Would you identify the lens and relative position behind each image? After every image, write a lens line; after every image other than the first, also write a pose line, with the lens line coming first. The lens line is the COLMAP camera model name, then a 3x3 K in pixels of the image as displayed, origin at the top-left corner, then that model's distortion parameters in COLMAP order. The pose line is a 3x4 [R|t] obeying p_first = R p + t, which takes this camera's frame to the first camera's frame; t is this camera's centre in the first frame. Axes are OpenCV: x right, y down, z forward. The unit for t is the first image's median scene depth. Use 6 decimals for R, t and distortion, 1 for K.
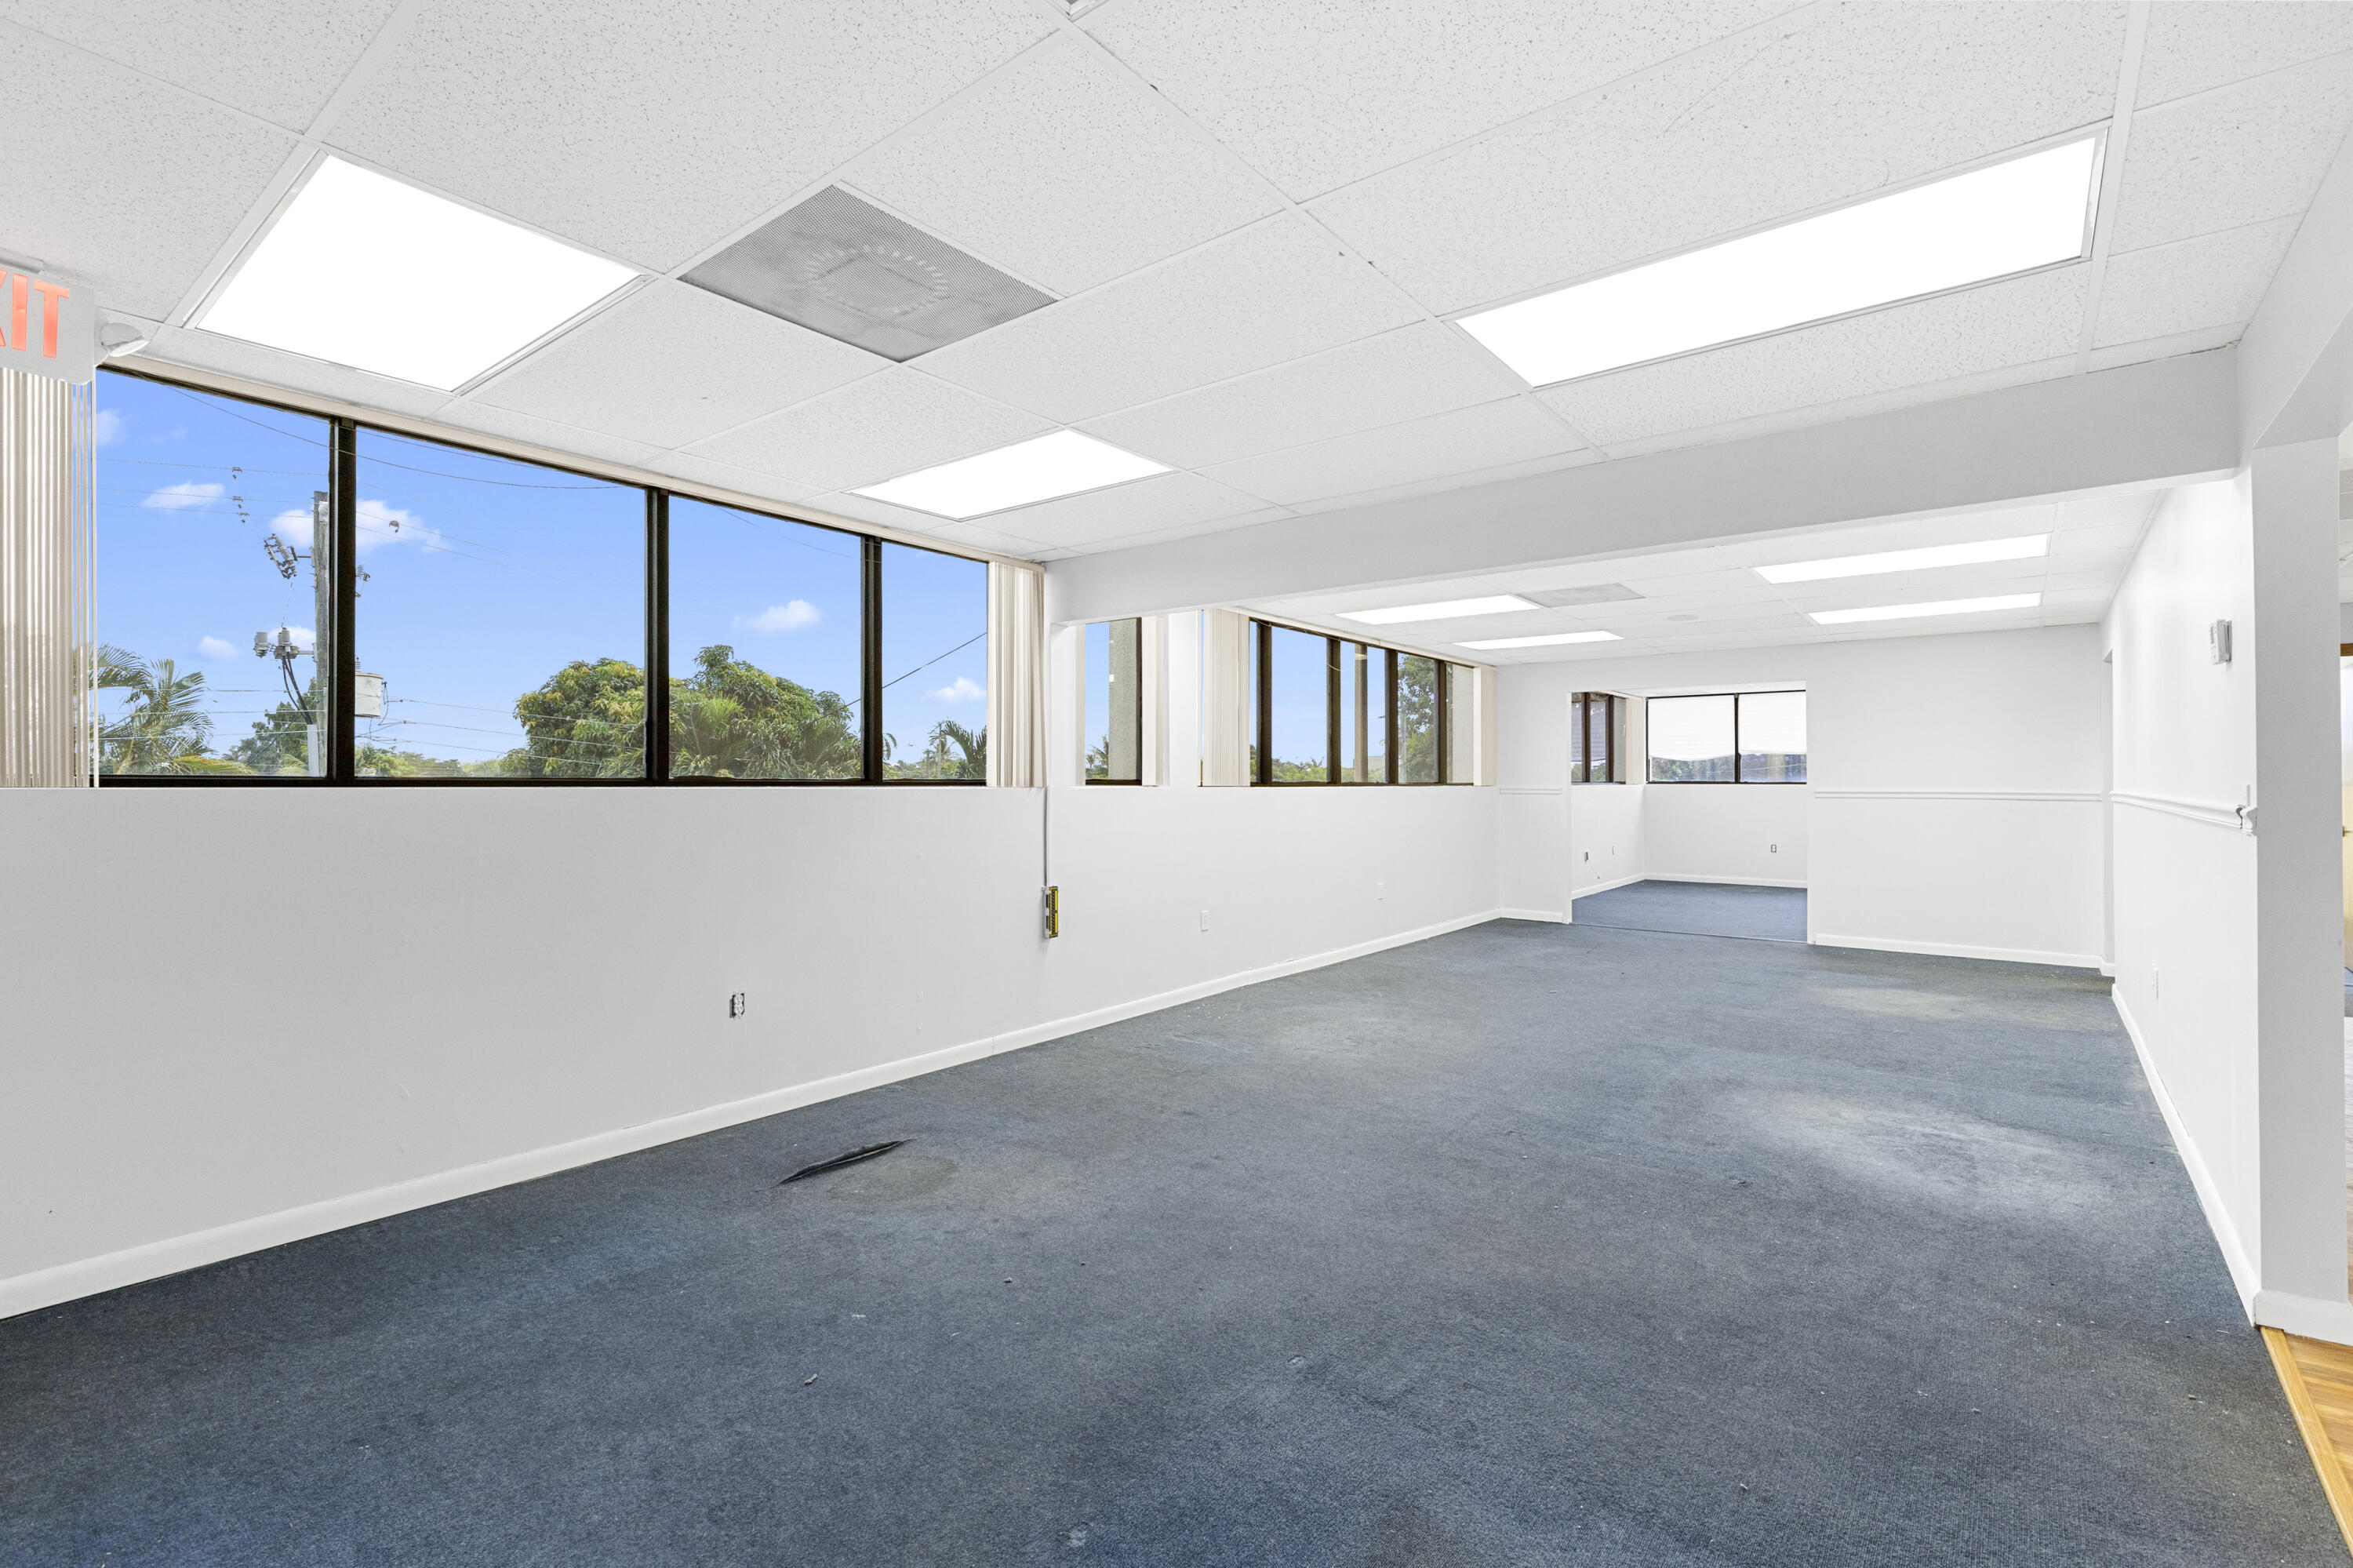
lens RADIAL K [[1065.3, 0, 1183.9], [0, 1065.3, 772.3], [0, 0, 1]] dist [0.013871, 0.000171]
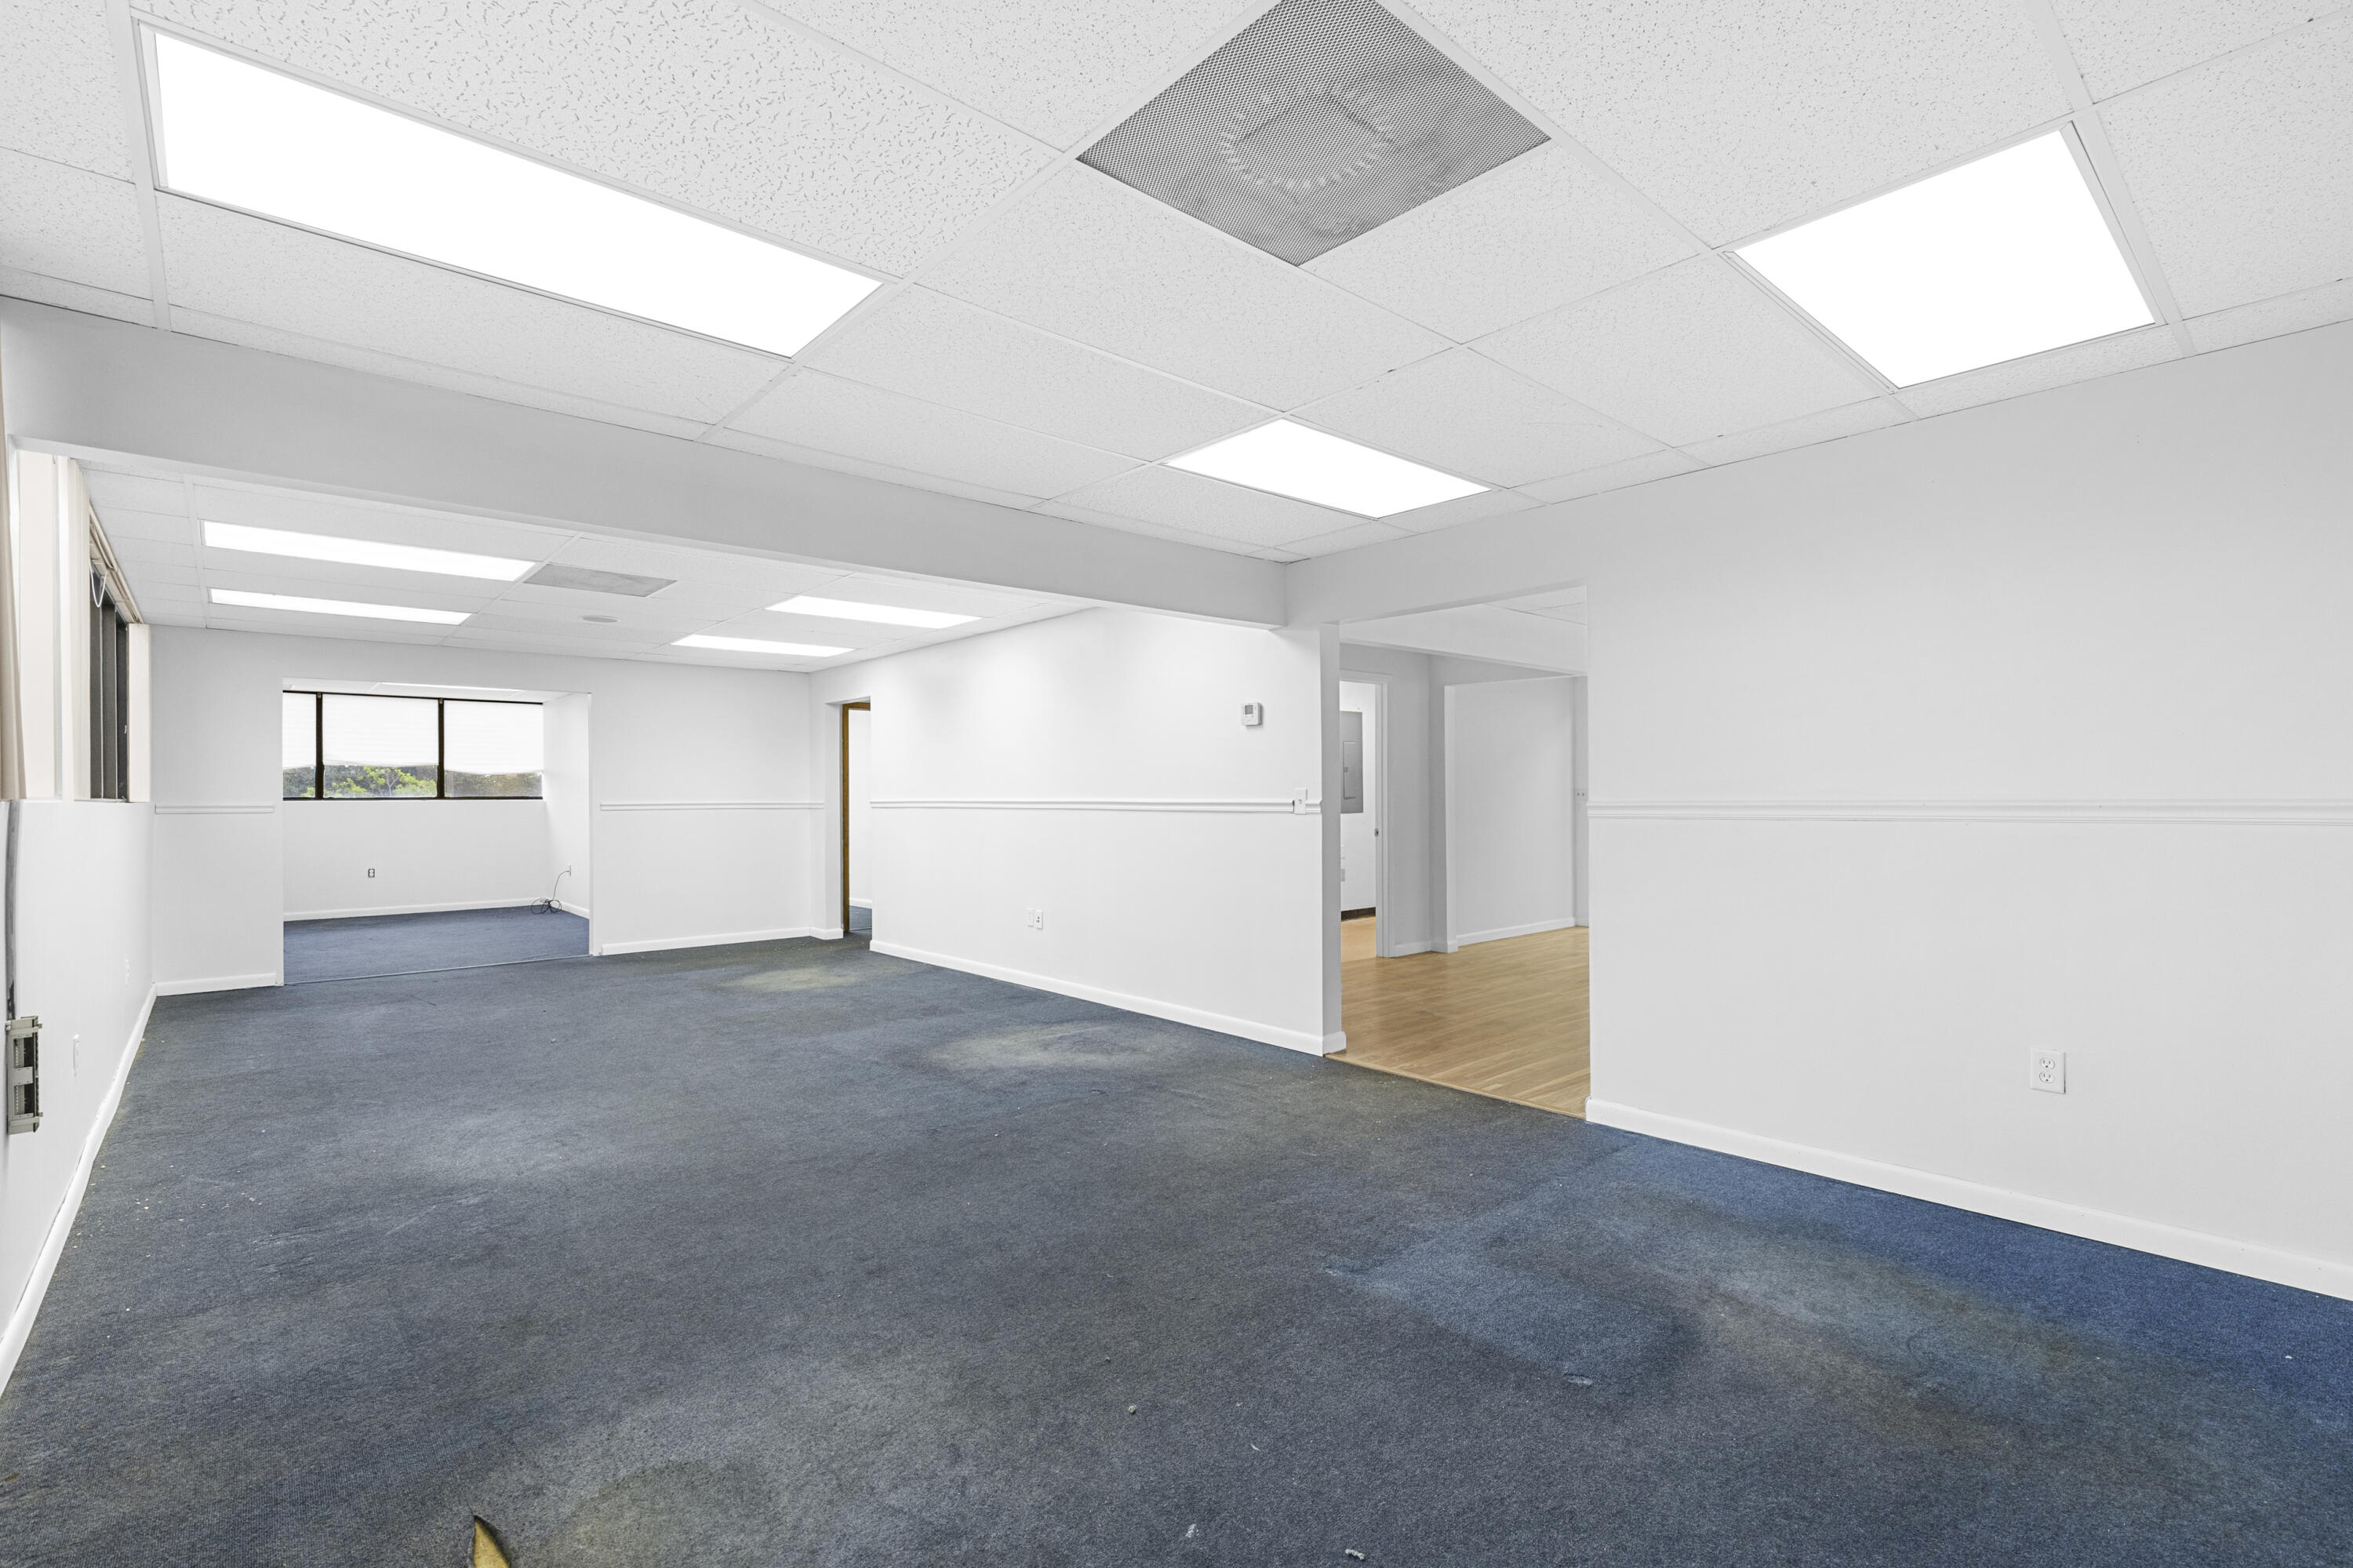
lens RADIAL K [[1065.3, 0, 1184.8], [0, 1065.3, 797.6], [0, 0, 1]] dist [0.013871, 0.000171]
pose [[0.173644, -0.002735, 0.984805, -0.281792], [-0.002747, 0.999991, 0.003262, 0.005766], [-0.984805, -0.003271, 0.173635, 0.249428]]
